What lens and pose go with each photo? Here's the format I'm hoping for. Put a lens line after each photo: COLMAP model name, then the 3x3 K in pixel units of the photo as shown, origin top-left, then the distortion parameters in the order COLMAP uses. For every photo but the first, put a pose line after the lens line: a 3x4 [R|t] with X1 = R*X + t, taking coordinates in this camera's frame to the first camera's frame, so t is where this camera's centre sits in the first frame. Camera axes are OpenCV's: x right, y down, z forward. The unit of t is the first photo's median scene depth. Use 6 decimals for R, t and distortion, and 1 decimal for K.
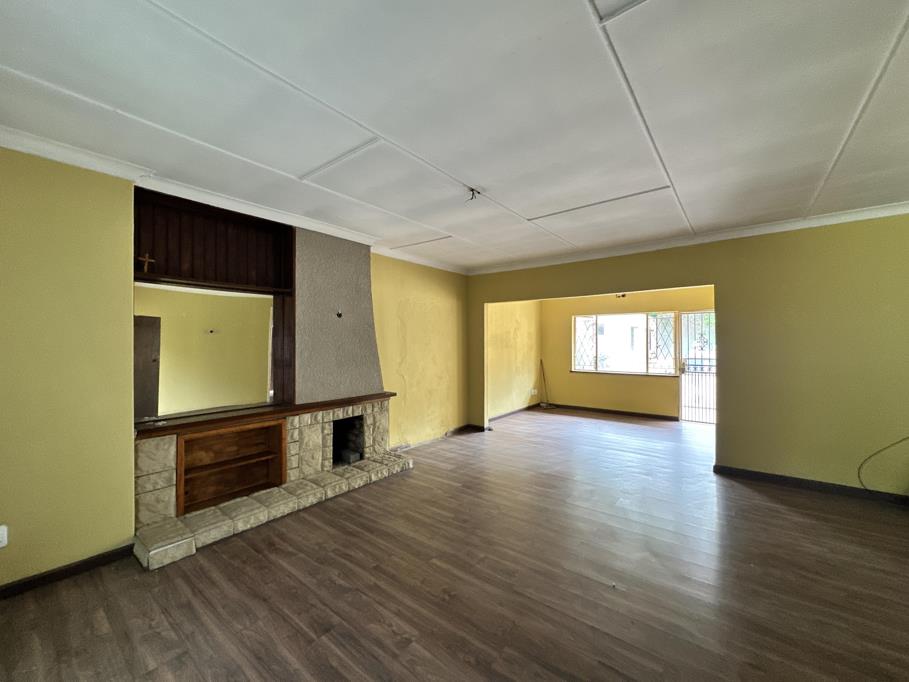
lens RADIAL K [[364.0, 0, 455.0], [0, 364.0, 342.8], [0, 0, 1]] dist [-0.004335, 0.000689]
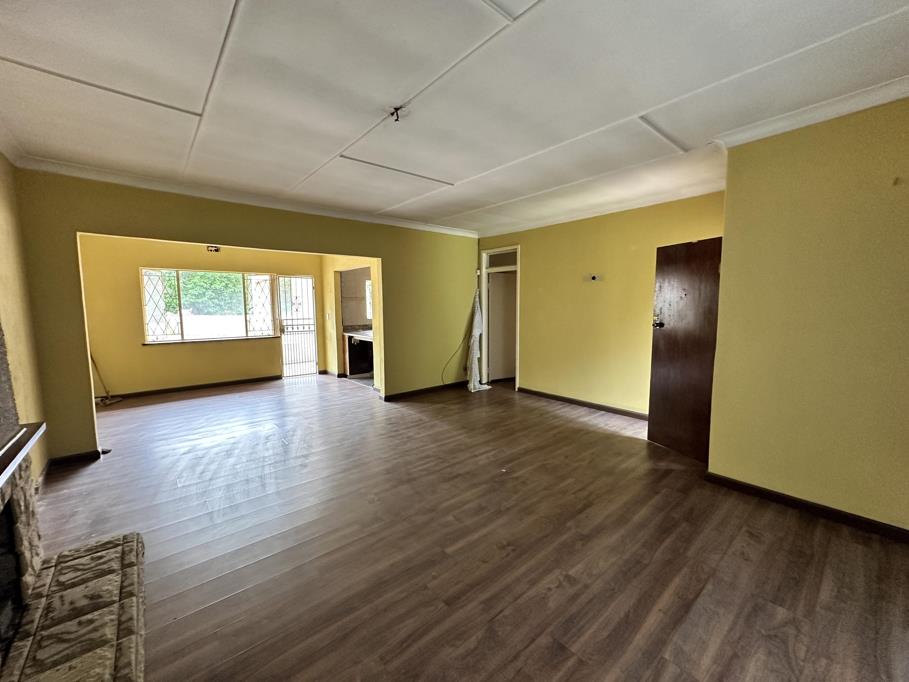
lens RADIAL K [[364.0, 0, 455.2], [0, 364.0, 339.3], [0, 0, 1]] dist [-0.004335, 0.000689]
pose [[0.196025, -0.092631, 0.976214, -0.577792], [0.003519, 0.995588, 0.093763, 0.005059], [-0.980592, -0.014945, 0.195487, 0.547446]]
